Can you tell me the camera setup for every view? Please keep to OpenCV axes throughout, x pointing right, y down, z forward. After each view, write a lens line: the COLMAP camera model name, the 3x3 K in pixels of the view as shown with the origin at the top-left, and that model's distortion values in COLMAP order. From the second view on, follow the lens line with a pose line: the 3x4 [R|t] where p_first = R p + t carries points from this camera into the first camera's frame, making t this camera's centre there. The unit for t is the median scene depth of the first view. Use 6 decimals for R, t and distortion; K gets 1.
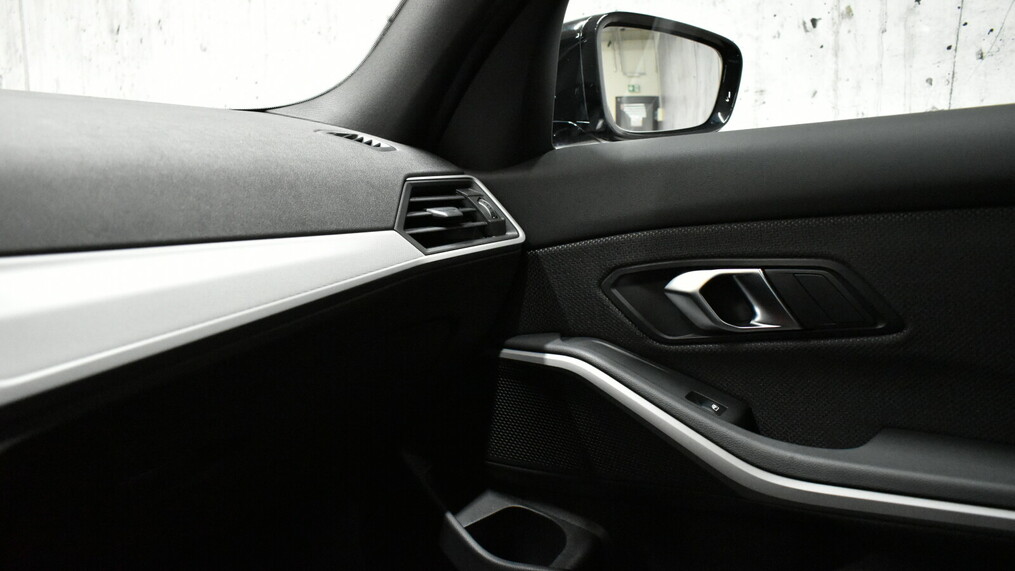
lens RADIAL K [[764.7, 0, 507.5], [0, 764.7, 285.5], [0, 0, 1]] dist [-0.018548, 0.008365]
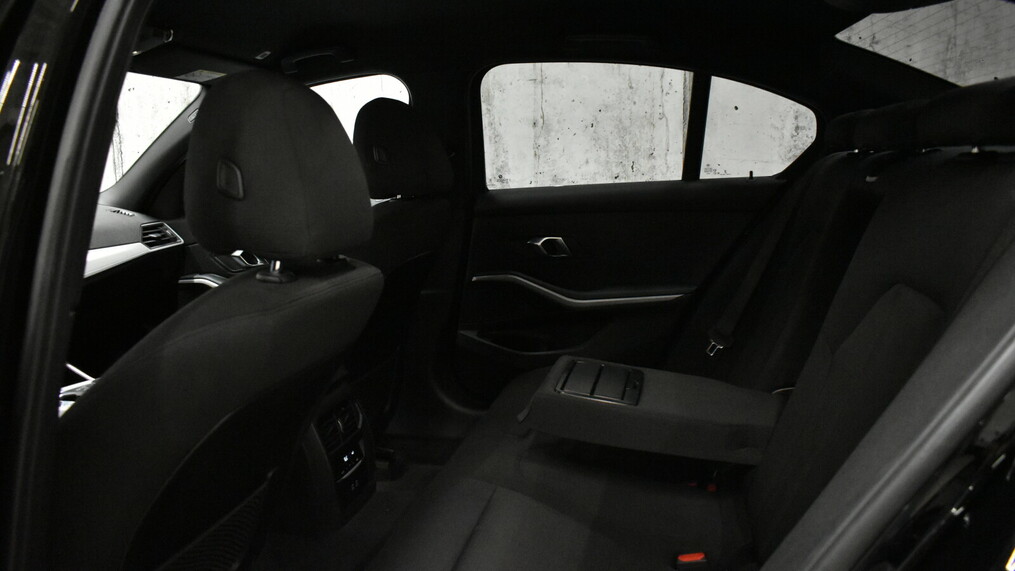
lens RADIAL K [[764.7, 0, 507.5], [0, 764.7, 285.5], [0, 0, 1]] dist [-0.018548, 0.008365]
pose [[0.919096, -0.077719, 0.386294, 0.021975], [0.072975, 0.996969, 0.026954, 0.126512], [-0.387218, 0.003416, 0.921982, -2.380060]]
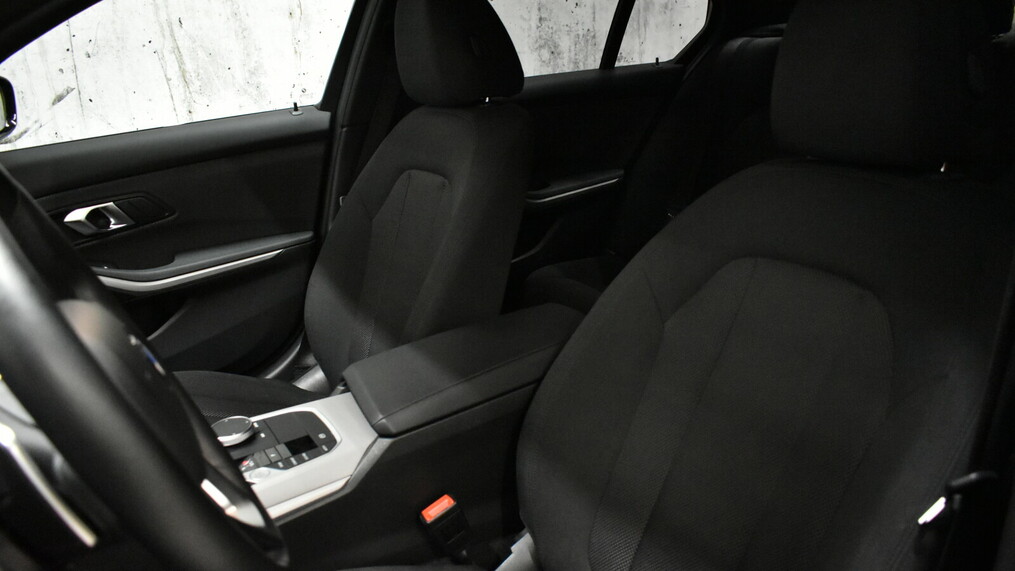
lens RADIAL K [[764.7, 0, 507.5], [0, 764.7, 285.5], [0, 0, 1]] dist [-0.018548, 0.008365]
pose [[0.380006, -0.296832, 0.876063, -1.164801], [0.176615, 0.952971, 0.246281, -0.122615], [-0.907966, 0.061137, 0.414559, -0.912236]]
